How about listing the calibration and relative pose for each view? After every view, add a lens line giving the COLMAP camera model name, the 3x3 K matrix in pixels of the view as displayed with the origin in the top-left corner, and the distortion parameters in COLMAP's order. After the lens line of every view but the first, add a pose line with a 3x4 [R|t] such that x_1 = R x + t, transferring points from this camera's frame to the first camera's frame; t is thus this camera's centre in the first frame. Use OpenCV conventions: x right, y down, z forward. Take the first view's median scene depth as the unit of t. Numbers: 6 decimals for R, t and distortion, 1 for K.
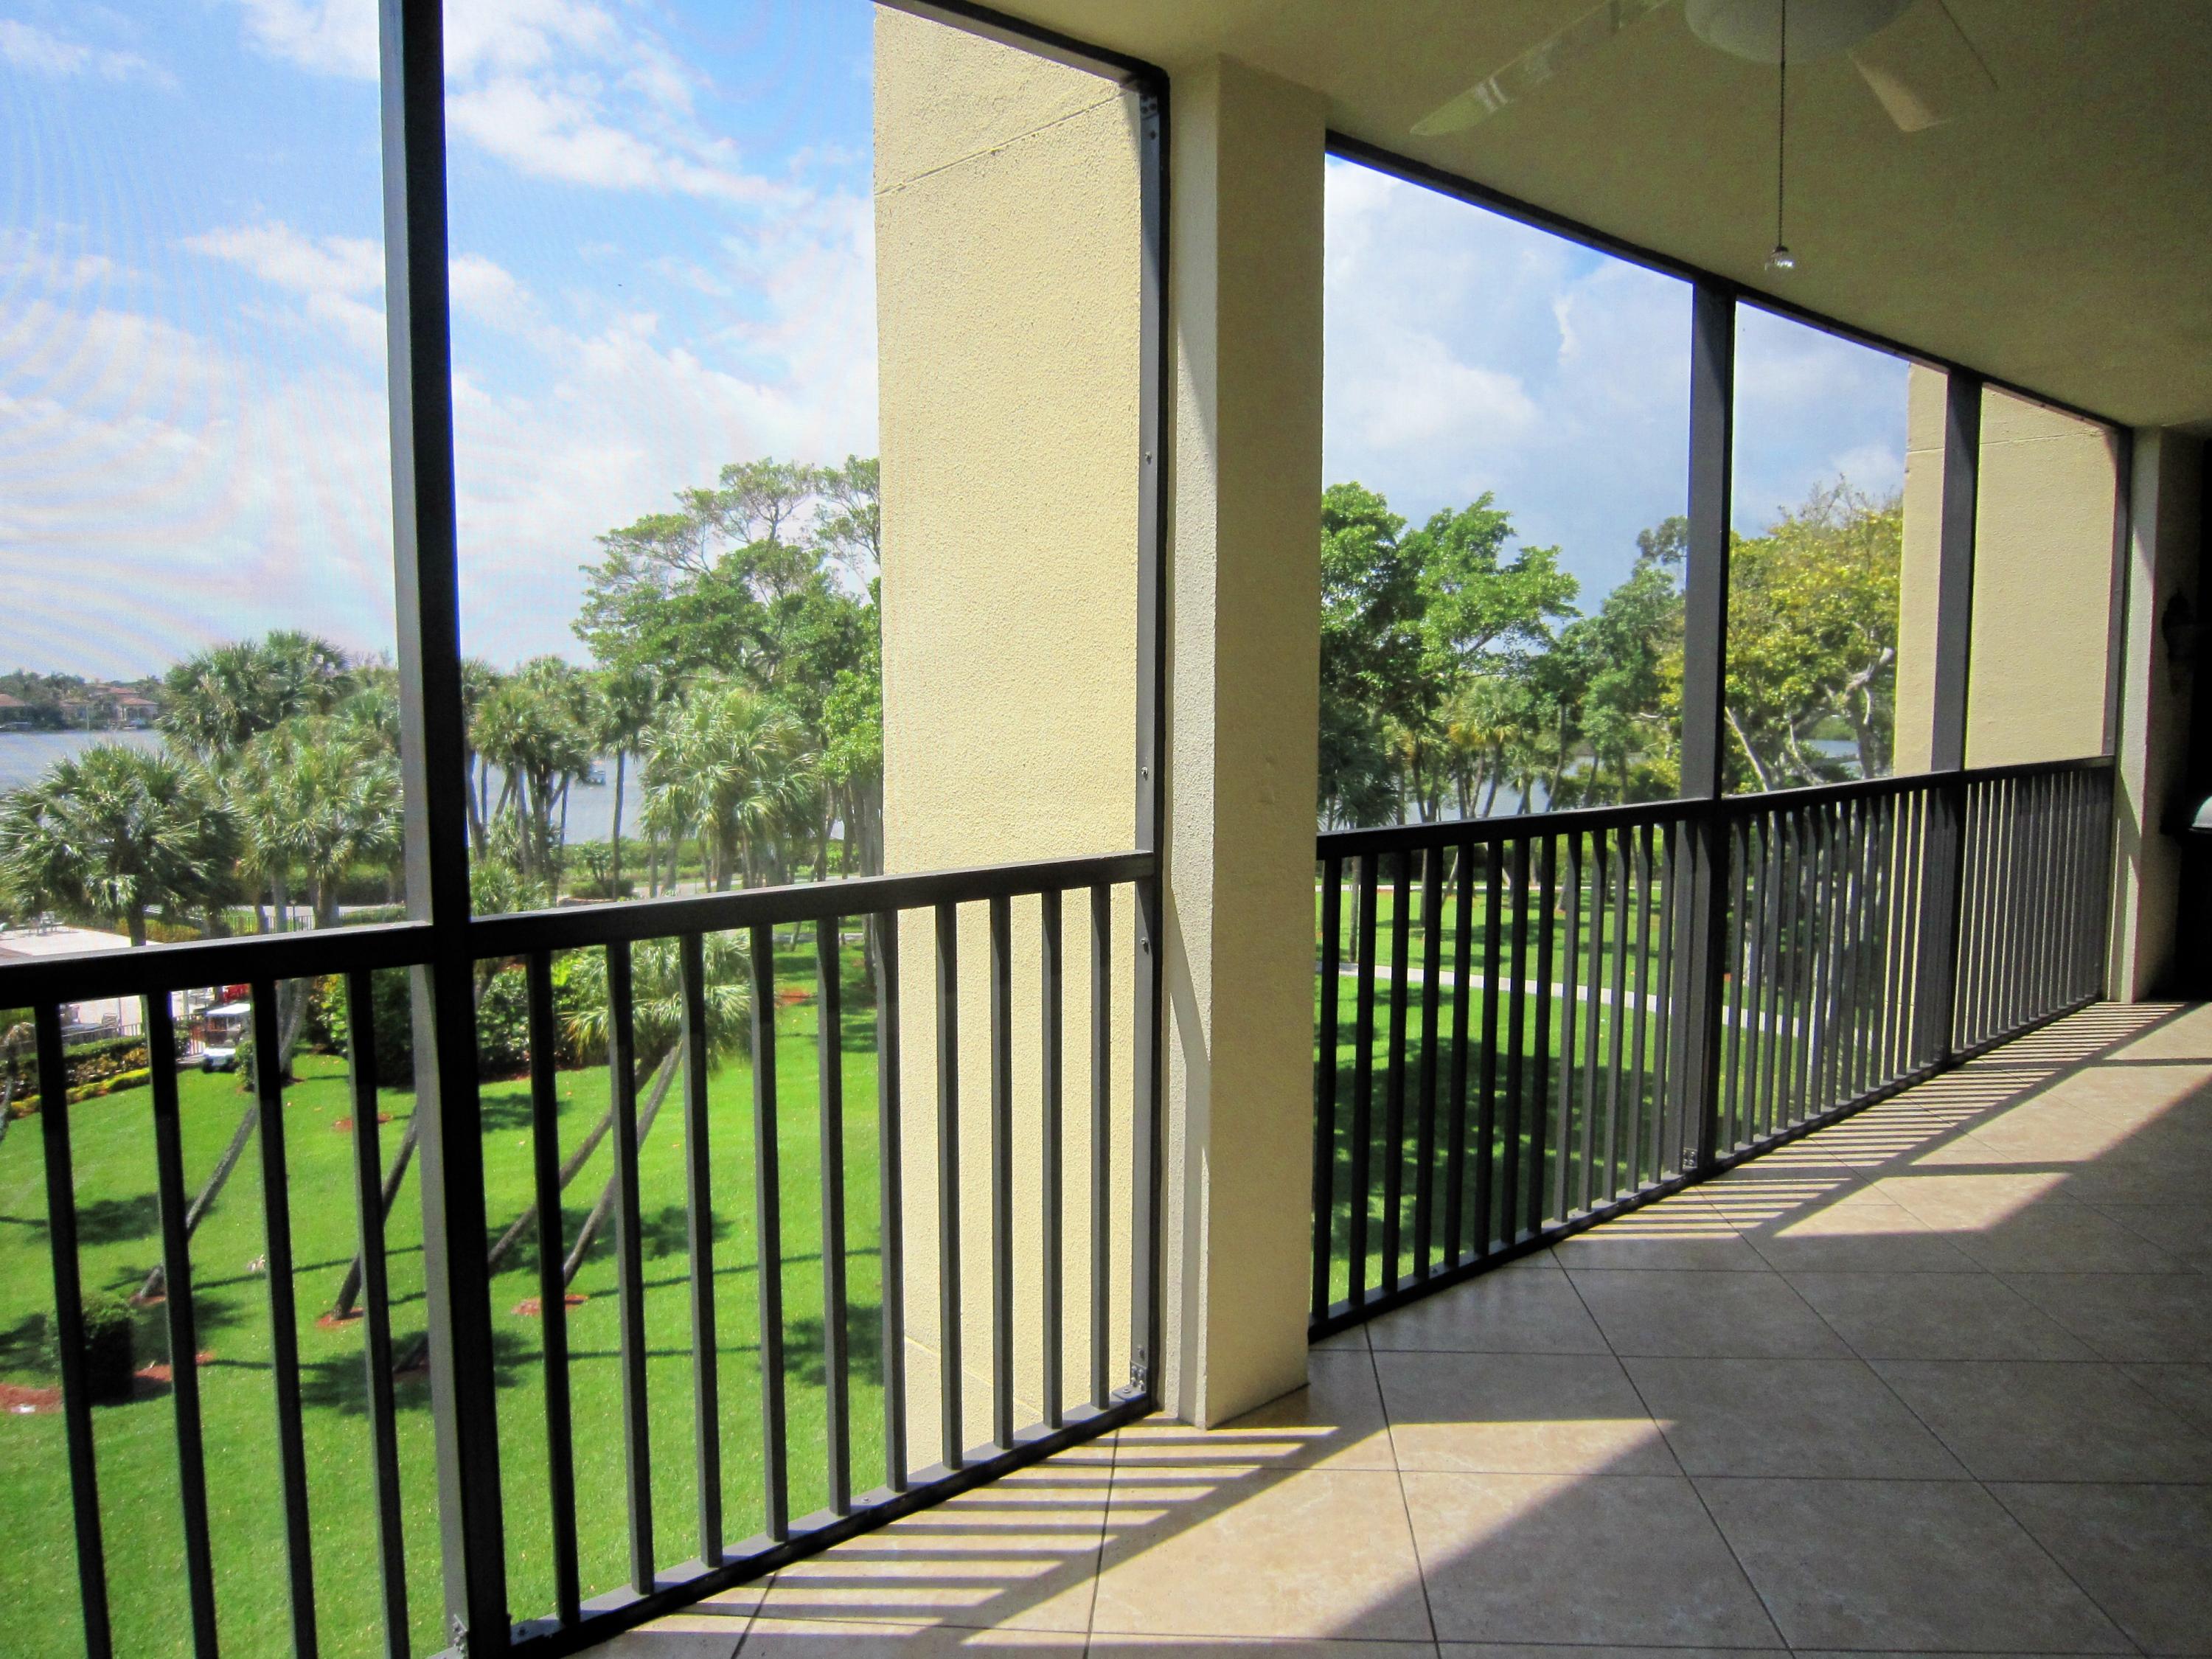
lens RADIAL K [[1564.4, 0, 1031.1], [0, 1564.4, 822.4], [0, 0, 1]] dist [-0.037411, 0.006206]
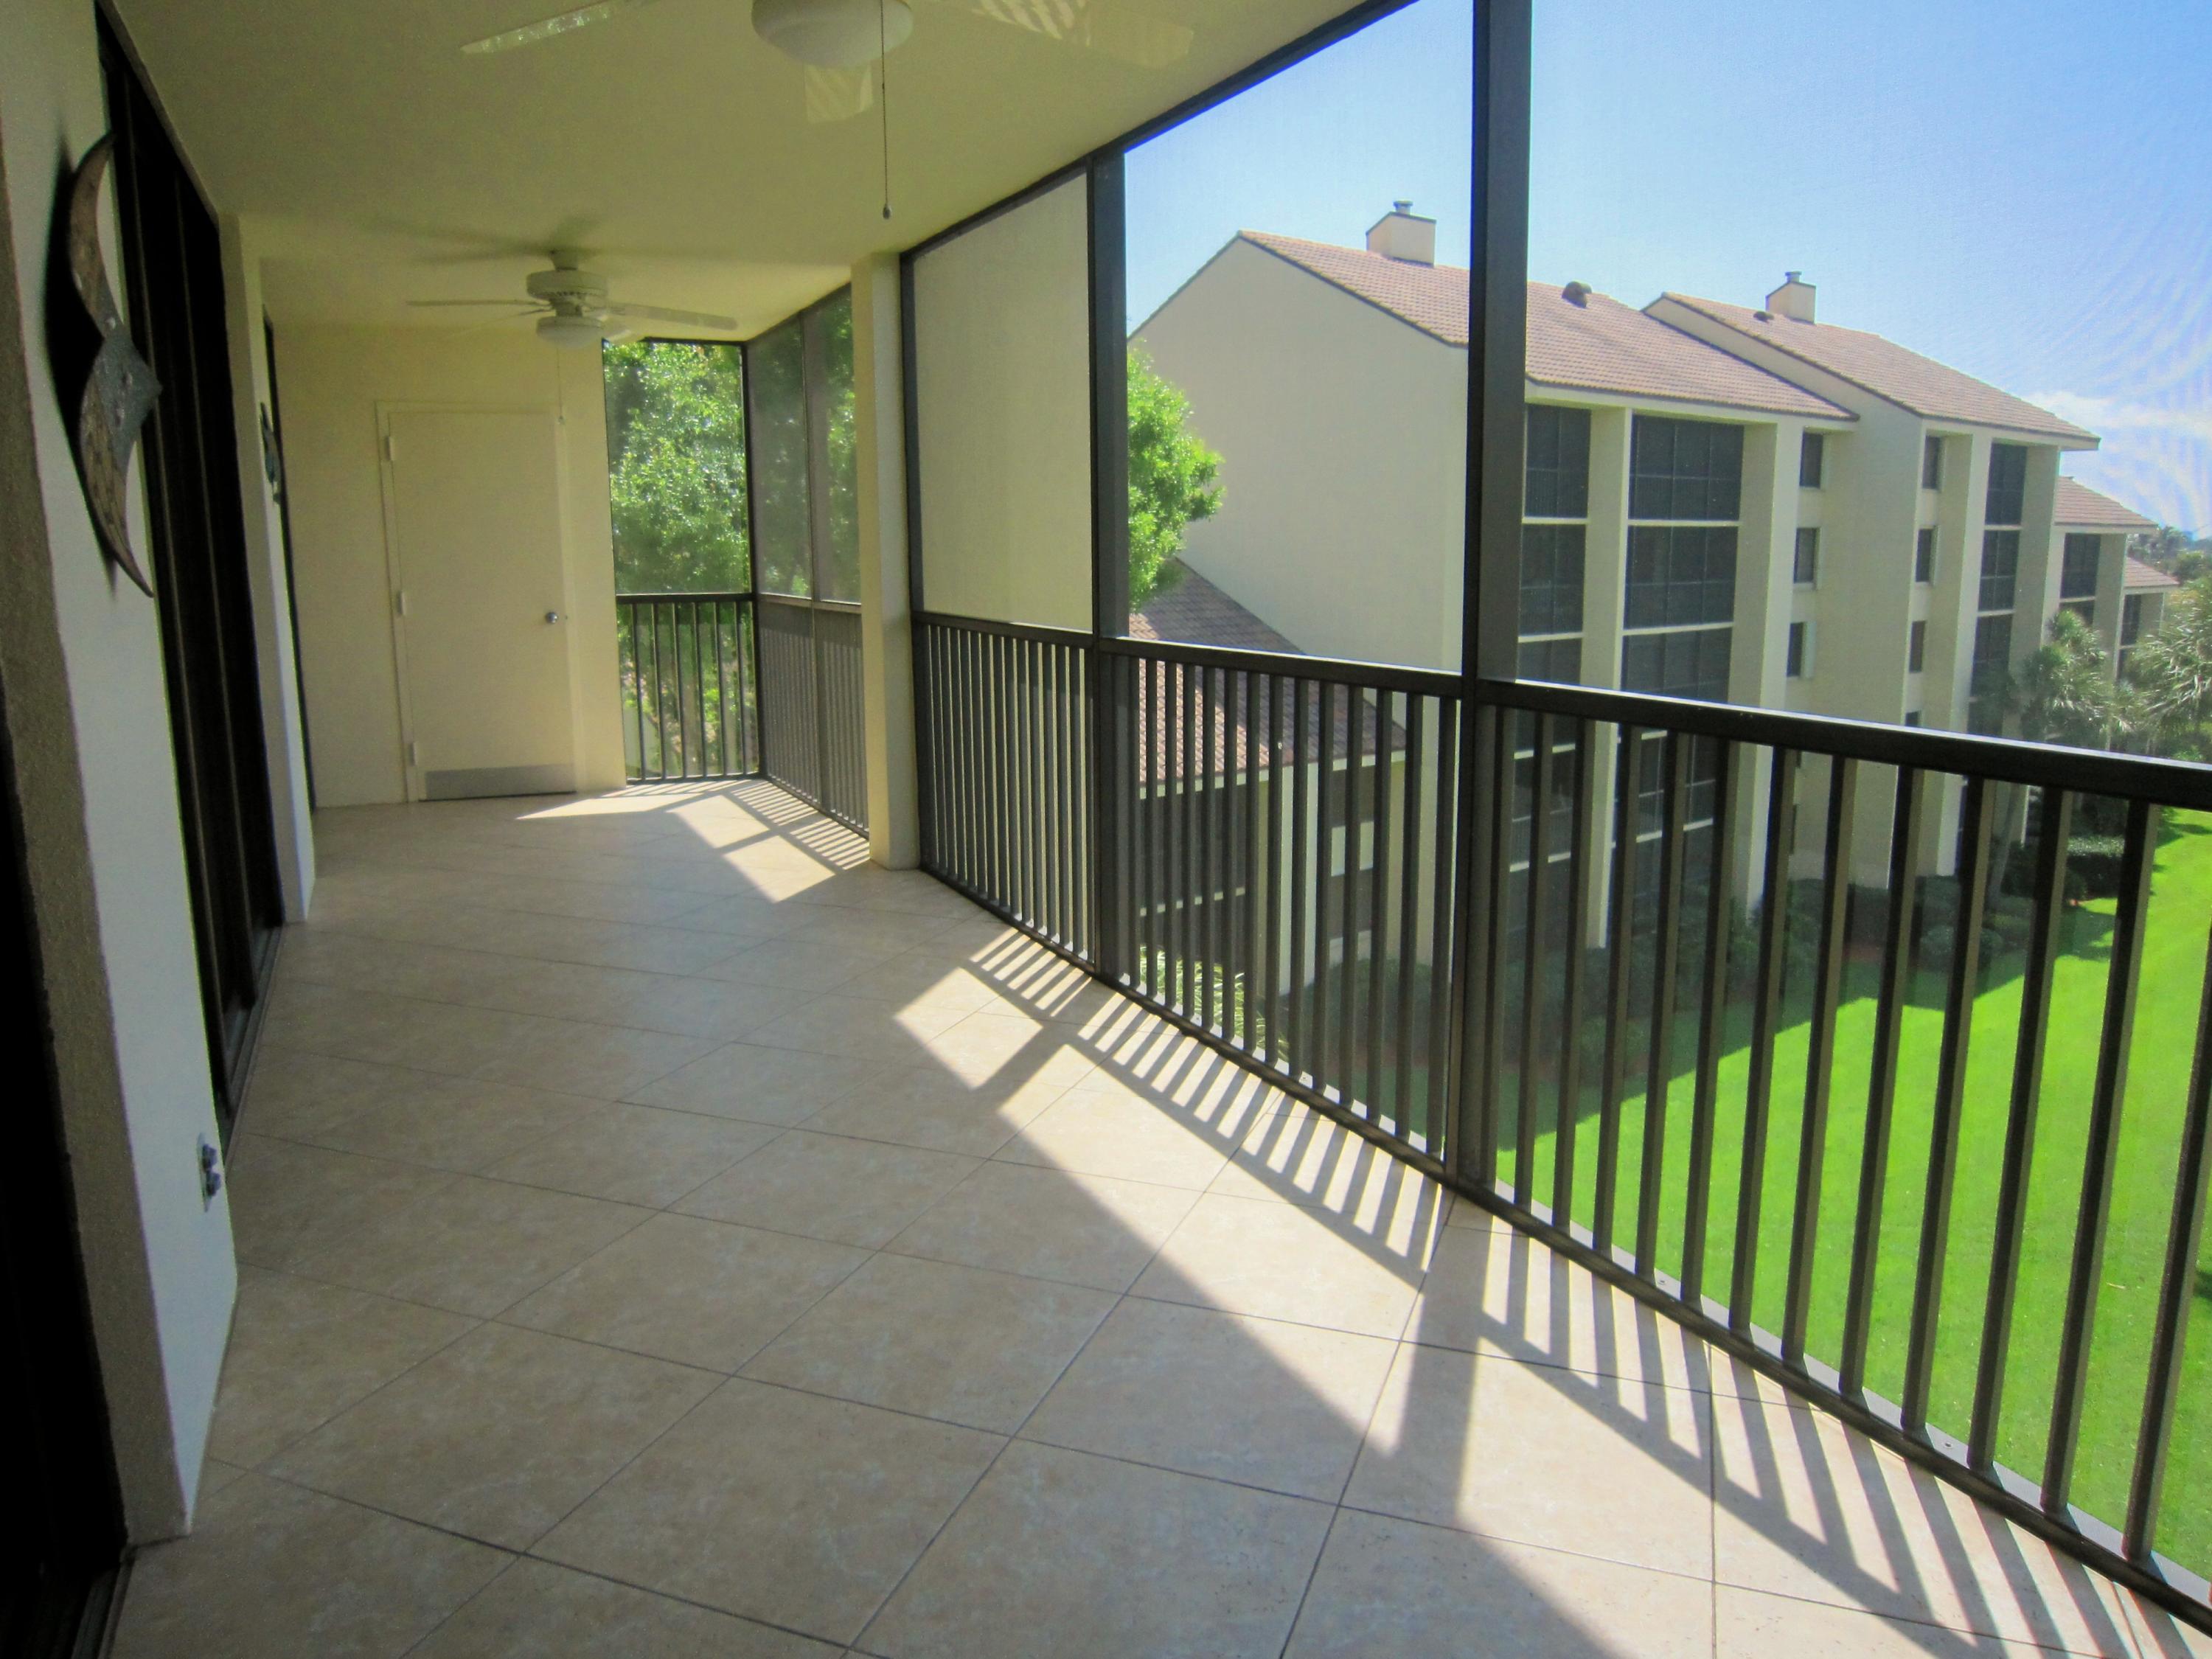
lens RADIAL K [[1564.4, 0, 1031.1], [0, 1564.4, 822.4], [0, 0, 1]] dist [-0.037411, 0.006206]
pose [[-0.284377, 0.192657, -0.939156, 1.236146], [-0.078417, 0.971644, 0.223066, -0.098640], [0.955500, 0.137080, -0.261206, 1.043820]]
